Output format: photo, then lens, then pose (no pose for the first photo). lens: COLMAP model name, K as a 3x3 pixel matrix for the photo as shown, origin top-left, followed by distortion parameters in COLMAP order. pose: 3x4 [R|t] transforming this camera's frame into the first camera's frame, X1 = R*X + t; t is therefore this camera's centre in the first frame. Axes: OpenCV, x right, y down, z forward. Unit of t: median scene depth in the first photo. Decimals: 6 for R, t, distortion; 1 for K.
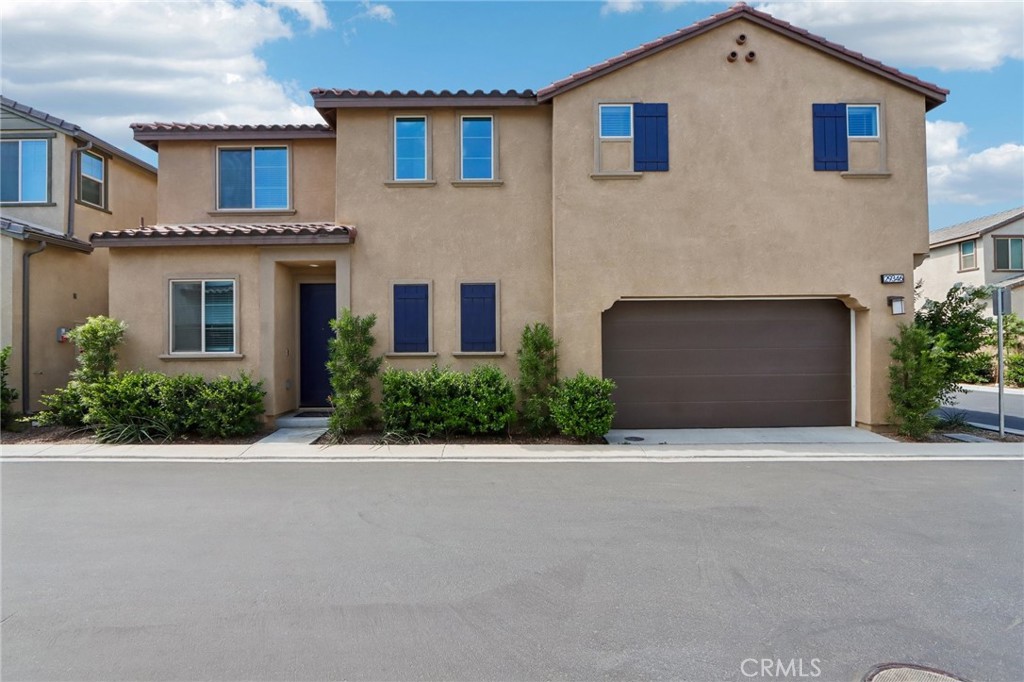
lens RADIAL K [[470.6, 0, 509.2], [0, 470.6, 345.3], [0, 0, 1]] dist [-0.014039, 0.000036]
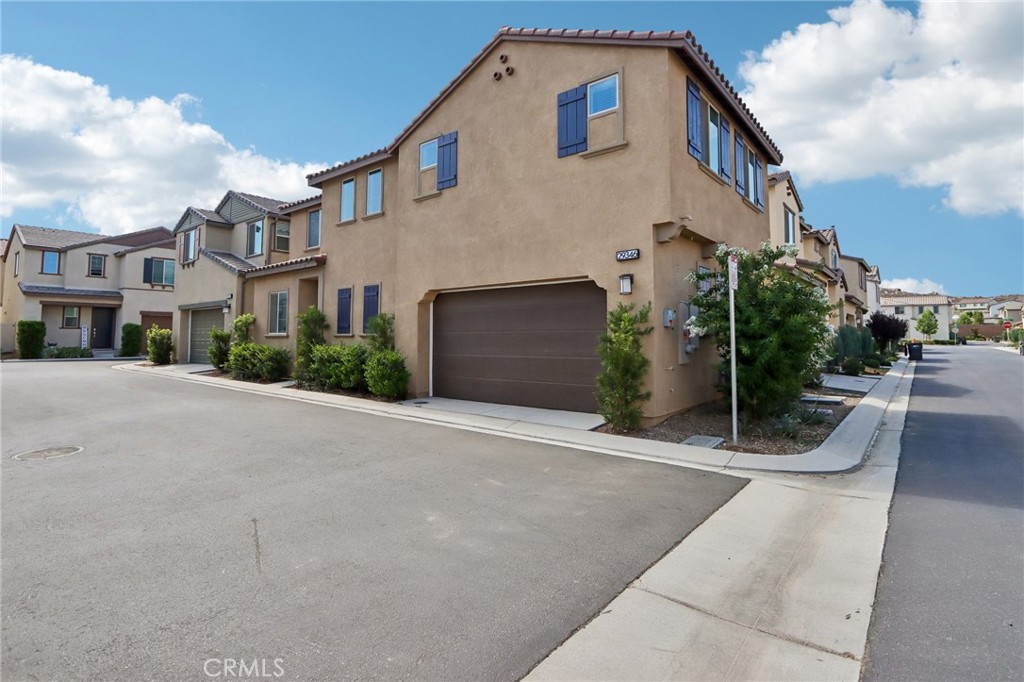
lens RADIAL K [[502.7, 0, 513.7], [0, 502.7, 303.1], [0, 0, 1]] dist [-0.014682, 0.000273]
pose [[0.776475, -0.034197, -0.629220, 1.238351], [-0.003821, 0.998253, -0.058968, 0.010309], [0.630137, 0.048191, 0.774987, 0.095023]]
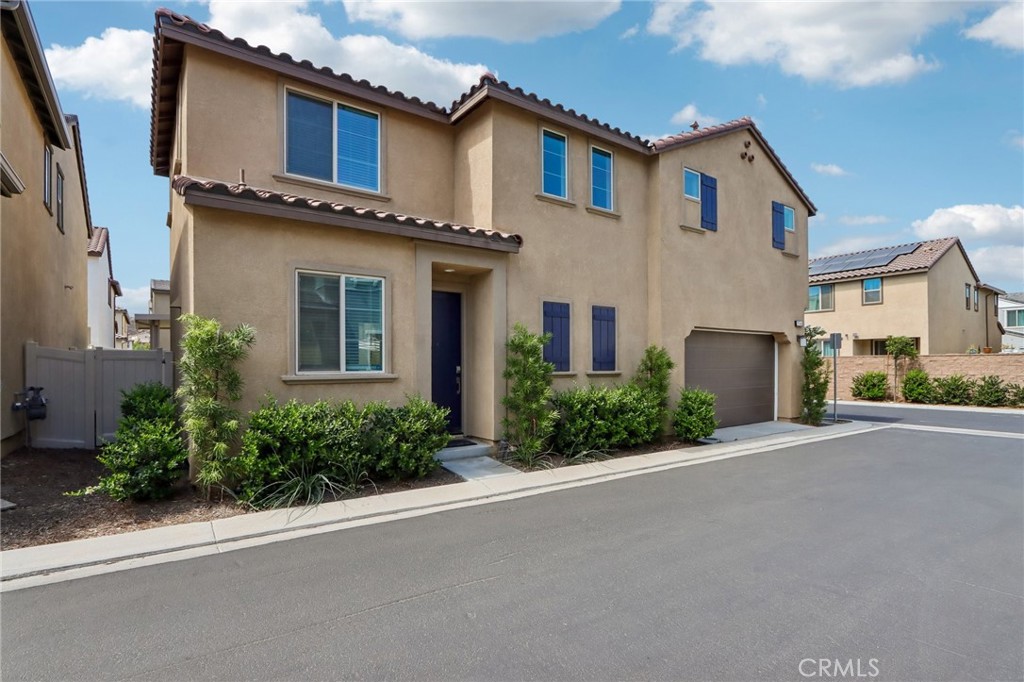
lens RADIAL K [[502.1, 0, 509.3], [0, 502.1, 369.4], [0, 0, 1]] dist [-0.015759, 0.000379]
pose [[0.812355, 0.001027, 0.583163, -0.912704], [-0.004274, 0.999982, 0.004192, 0.006691], [-0.583148, -0.005898, 0.812345, 0.202092]]
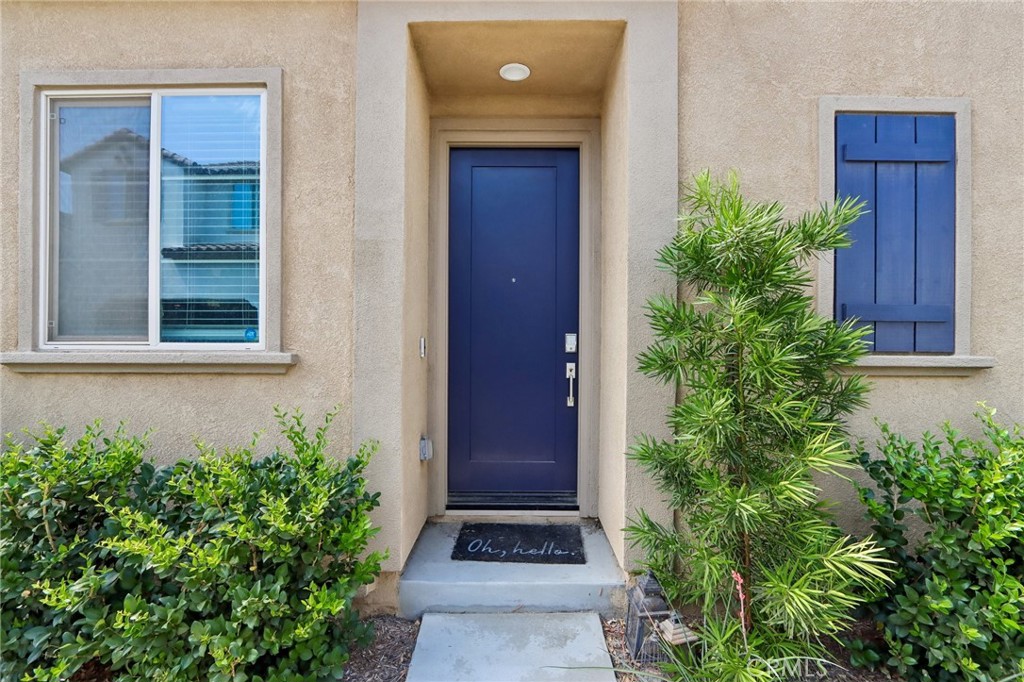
lens RADIAL K [[475.2, 0, 508.8], [0, 475.2, 338.4], [0, 0, 1]] dist [-0.015628, 0.000987]
pose [[0.999817, 0.013319, -0.013745, -0.437775], [-0.013244, 0.999897, 0.005498, 0.007110], [0.013817, -0.005315, 0.999890, 0.722951]]
